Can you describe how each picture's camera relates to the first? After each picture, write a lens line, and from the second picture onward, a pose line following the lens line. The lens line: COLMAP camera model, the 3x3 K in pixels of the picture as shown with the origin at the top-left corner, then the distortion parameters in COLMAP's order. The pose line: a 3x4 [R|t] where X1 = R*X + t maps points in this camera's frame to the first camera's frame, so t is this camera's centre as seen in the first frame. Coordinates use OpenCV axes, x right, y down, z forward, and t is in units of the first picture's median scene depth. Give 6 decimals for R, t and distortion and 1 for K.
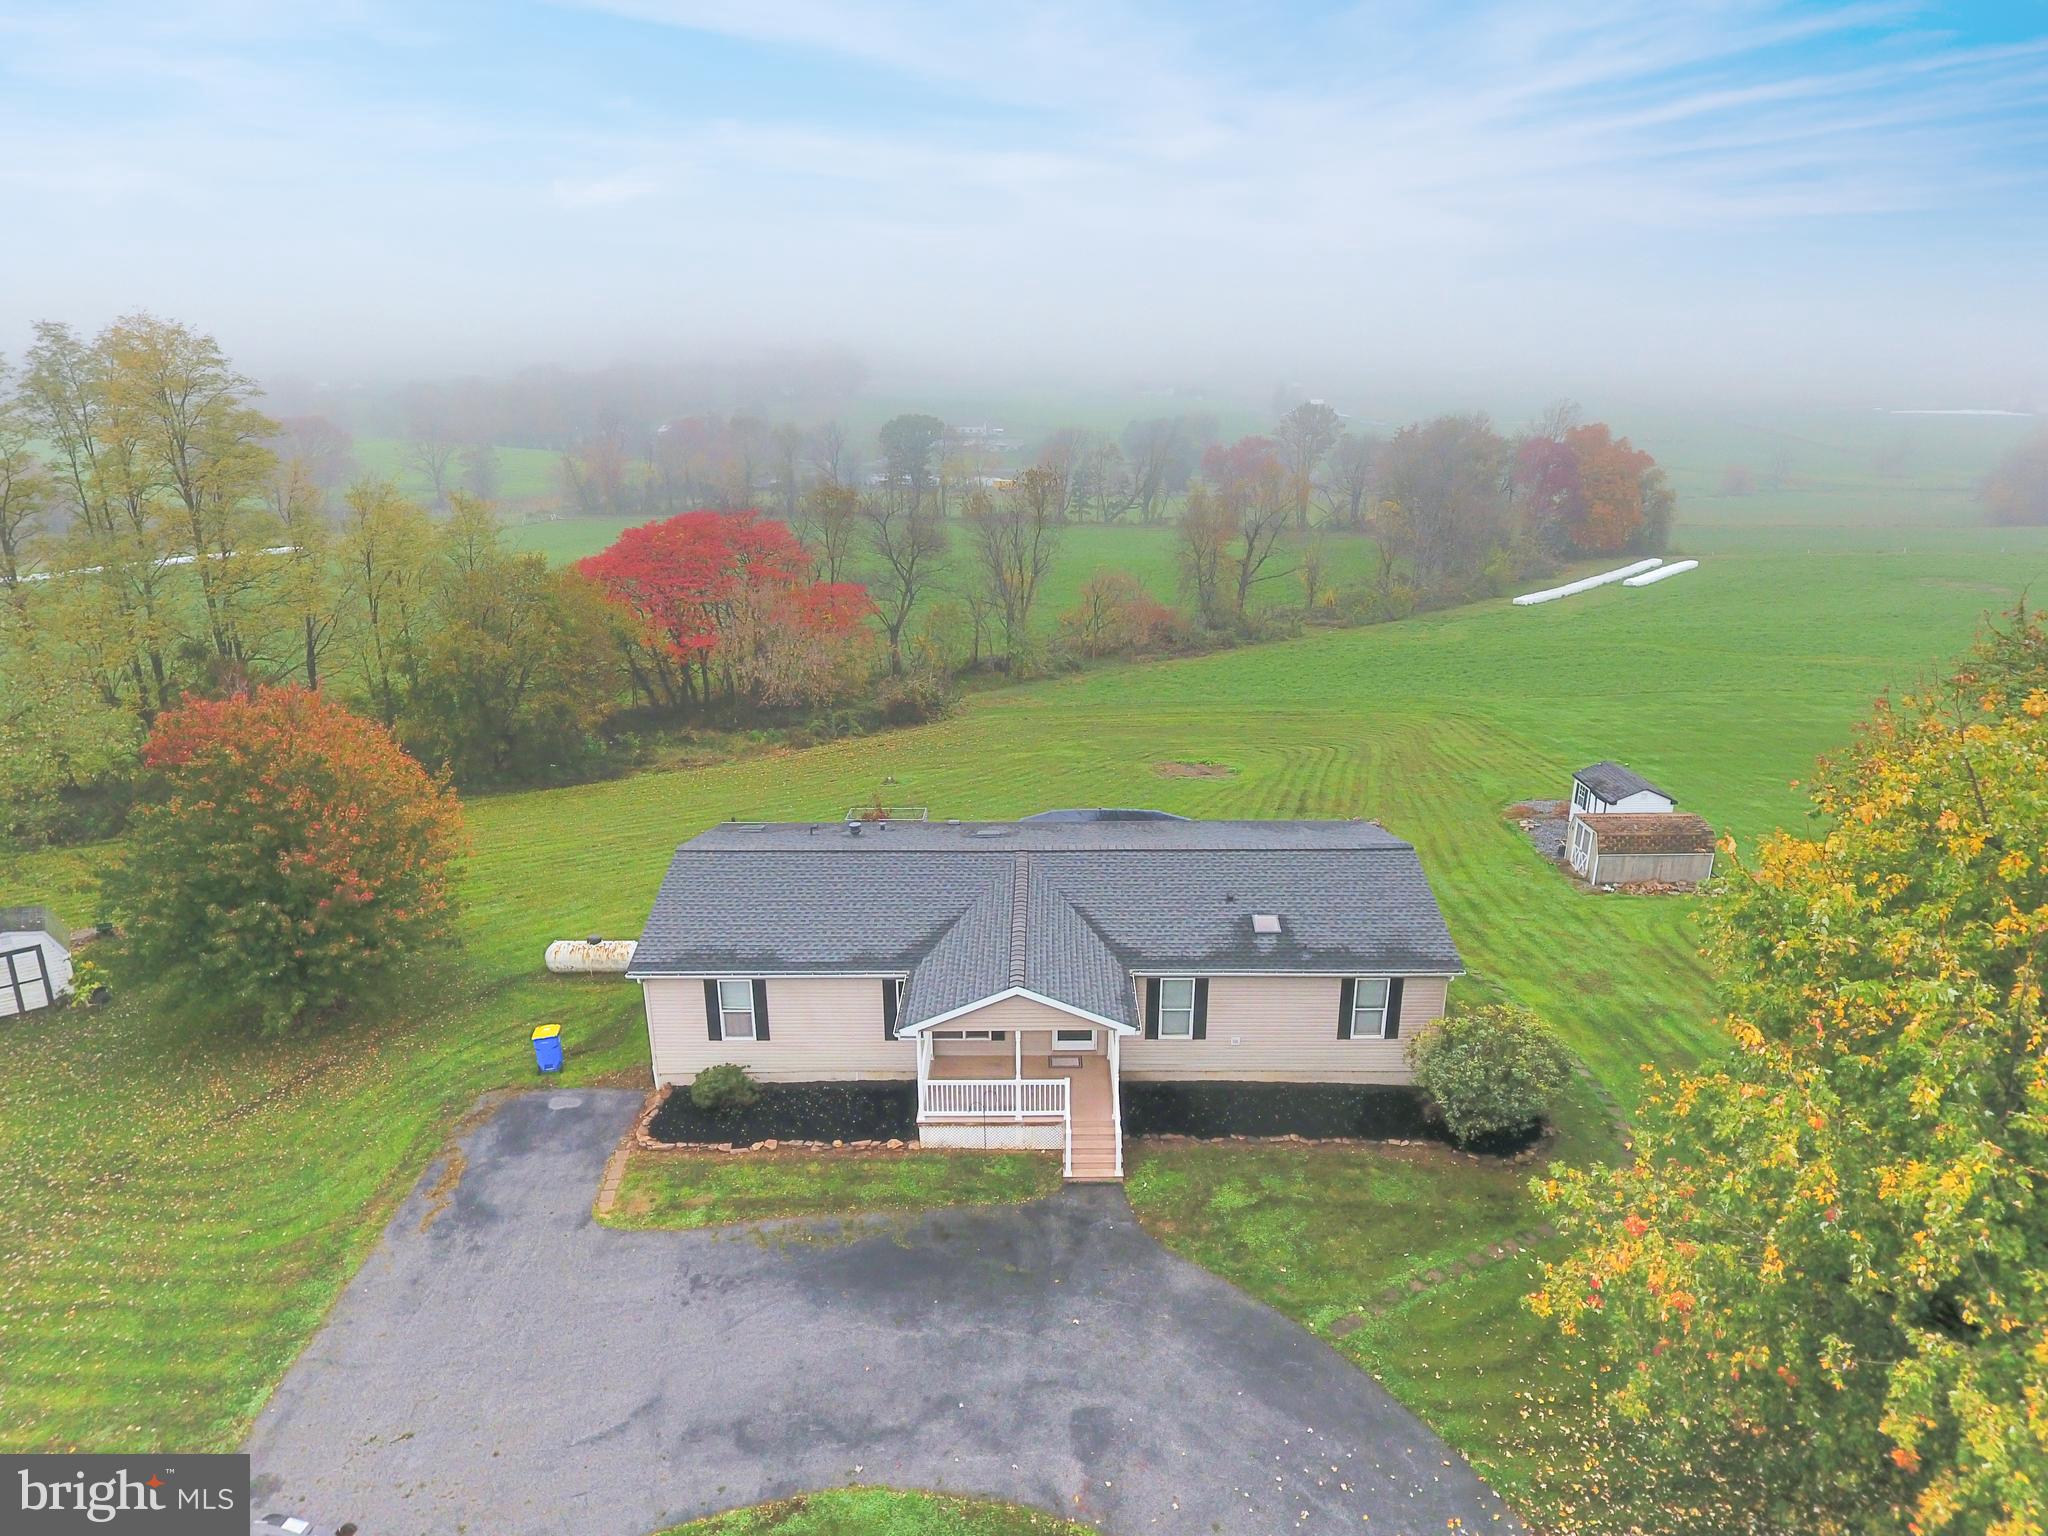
lens RADIAL K [[1194.8, 0, 1036.4], [0, 1194.8, 743.0], [0, 0, 1]] dist [-0.003651, -0.001346]
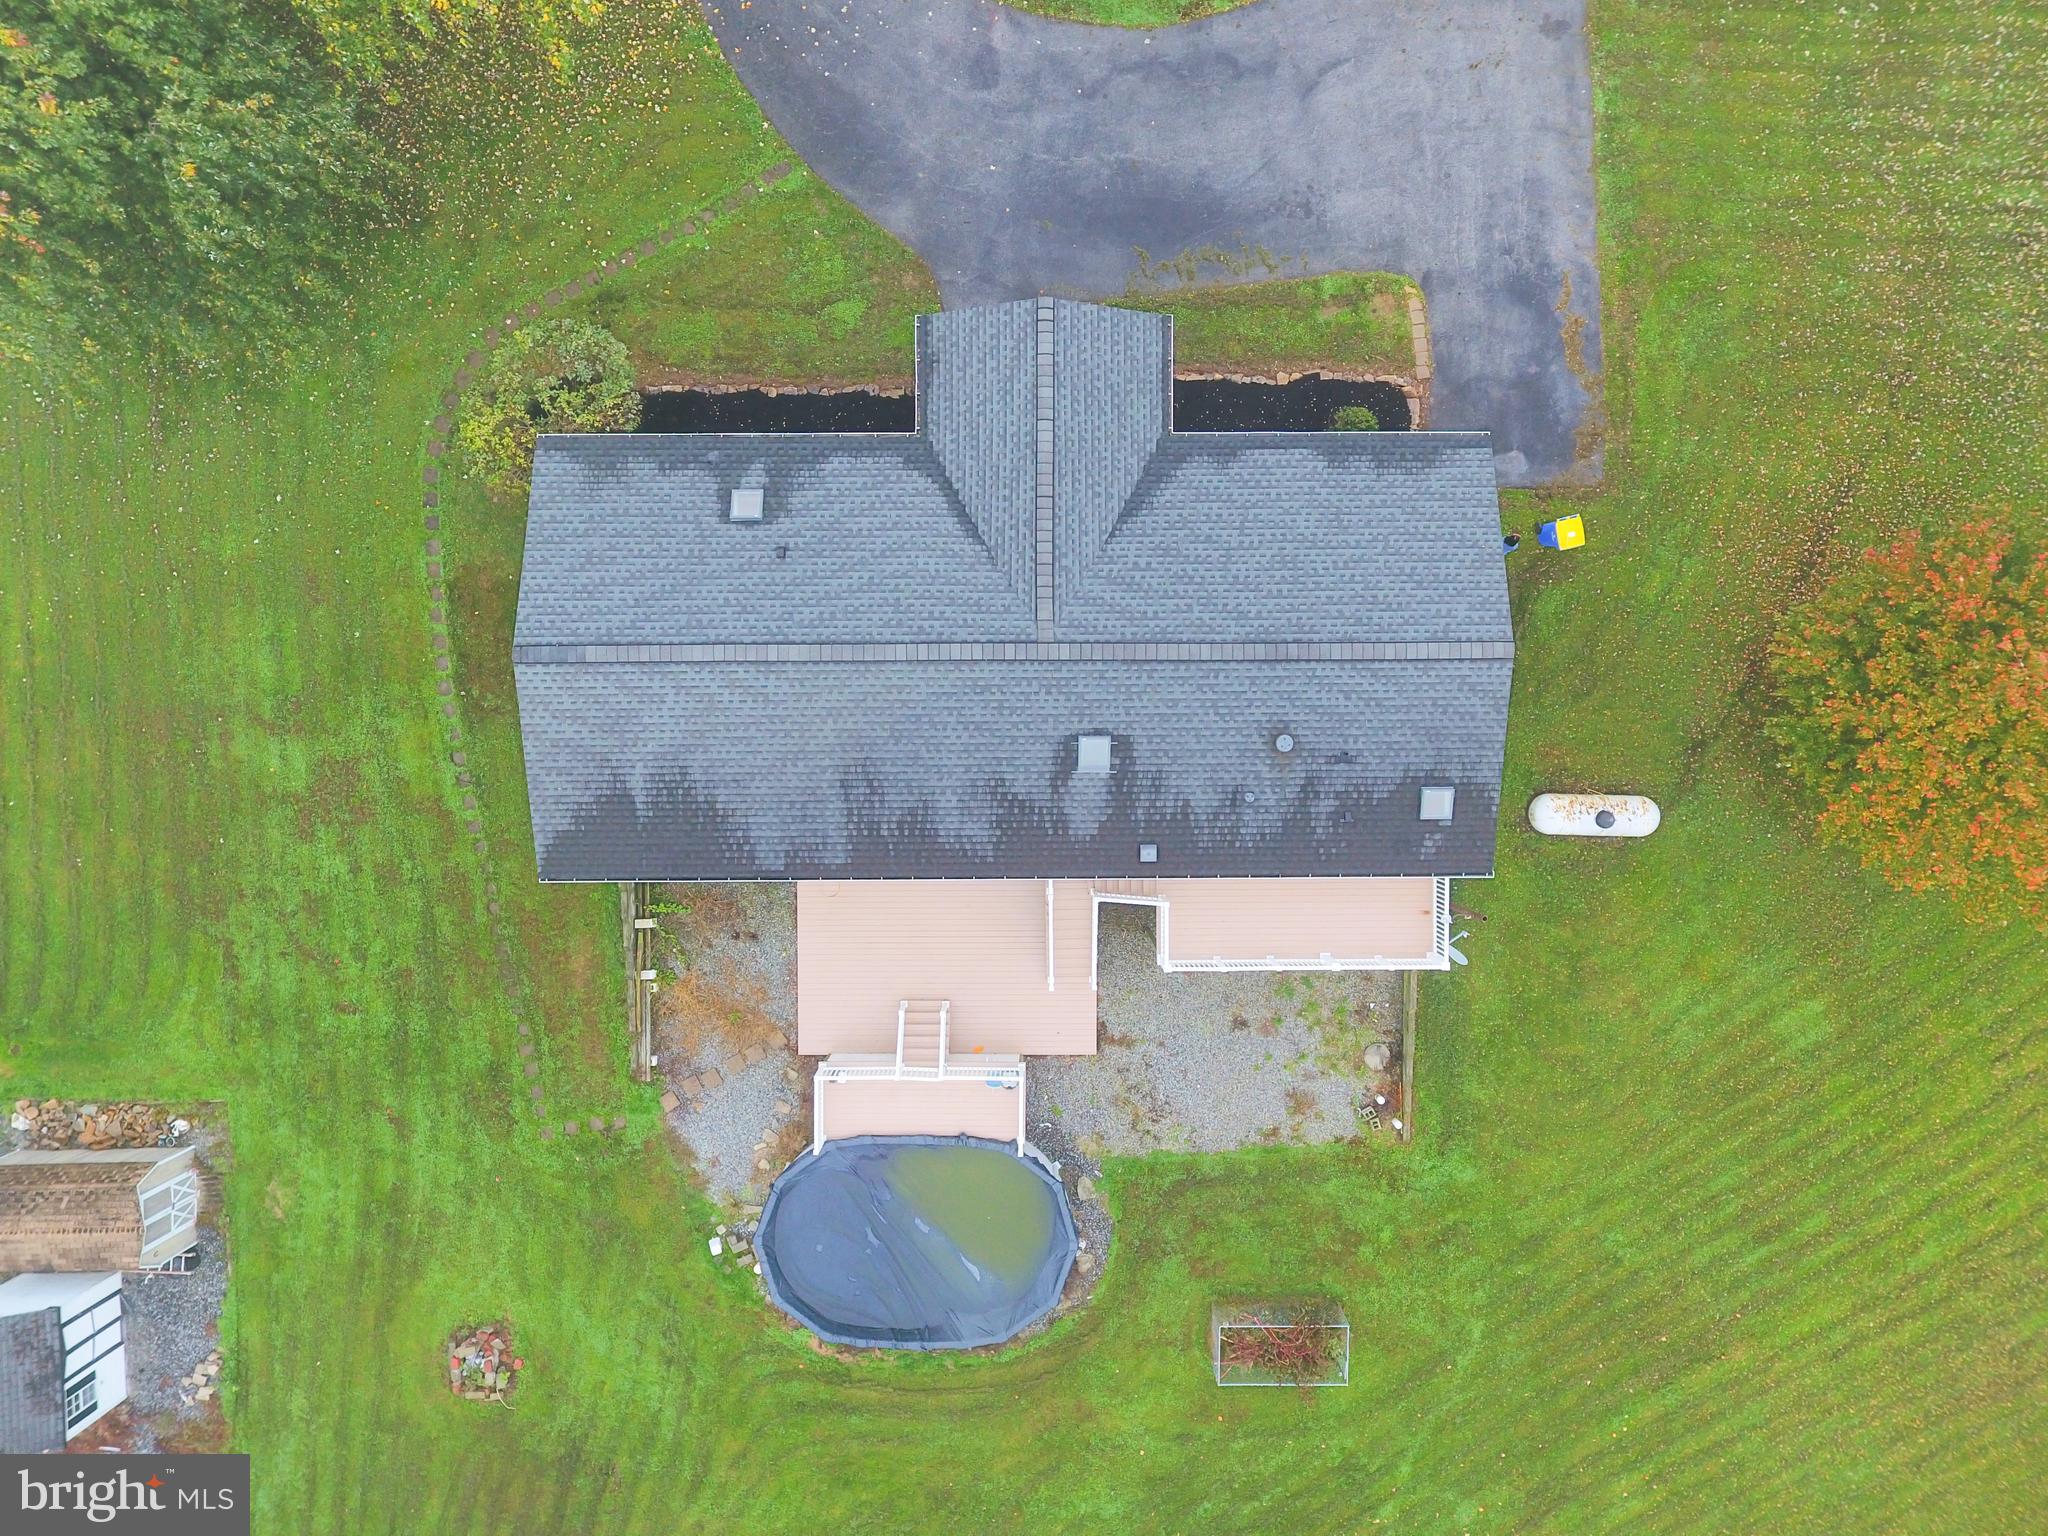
lens RADIAL K [[1194.8, 0, 1036.4], [0, 1194.8, 743.0], [0, 0, 1]] dist [-0.003651, -0.001346]
pose [[-0.999966, 0.005488, -0.006123, -0.001325], [-0.007569, -0.323618, 0.946158, -0.730420], [0.003211, 0.946172, 0.323648, 0.949958]]
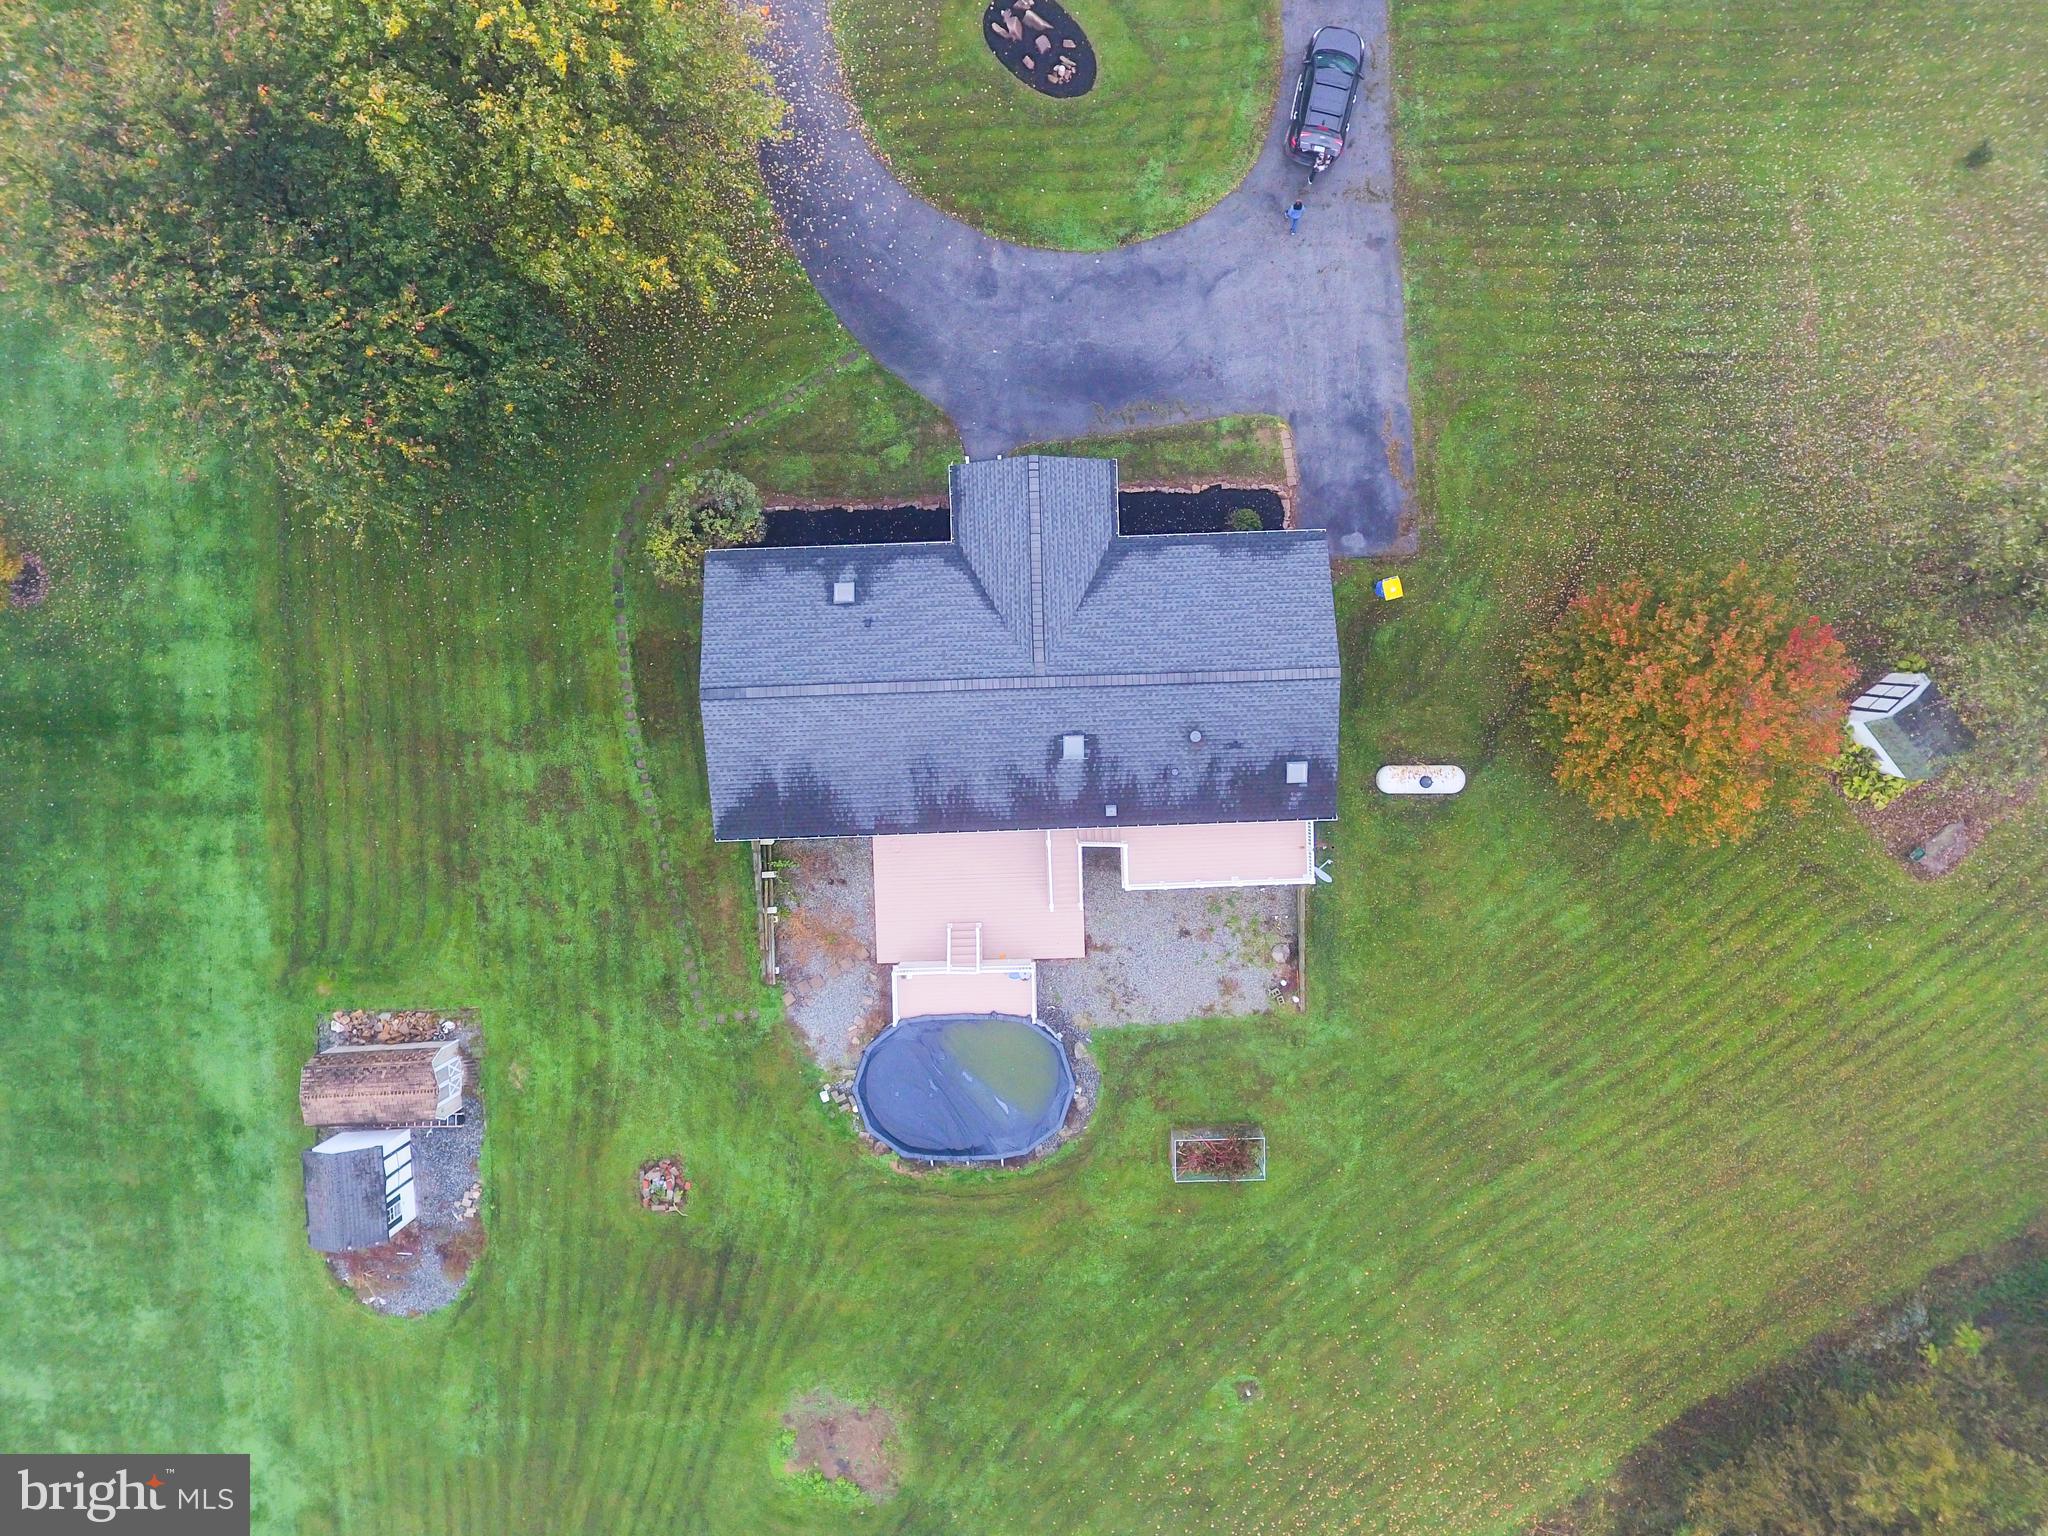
lens RADIAL K [[1194.8, 0, 1036.4], [0, 1194.8, 743.0], [0, 0, 1]] dist [-0.003651, -0.001346]
pose [[-0.999367, 0.035378, -0.003691, -0.002116], [-0.014907, -0.322334, 0.946509, -1.186450], [0.032296, 0.945965, 0.322657, 0.797768]]
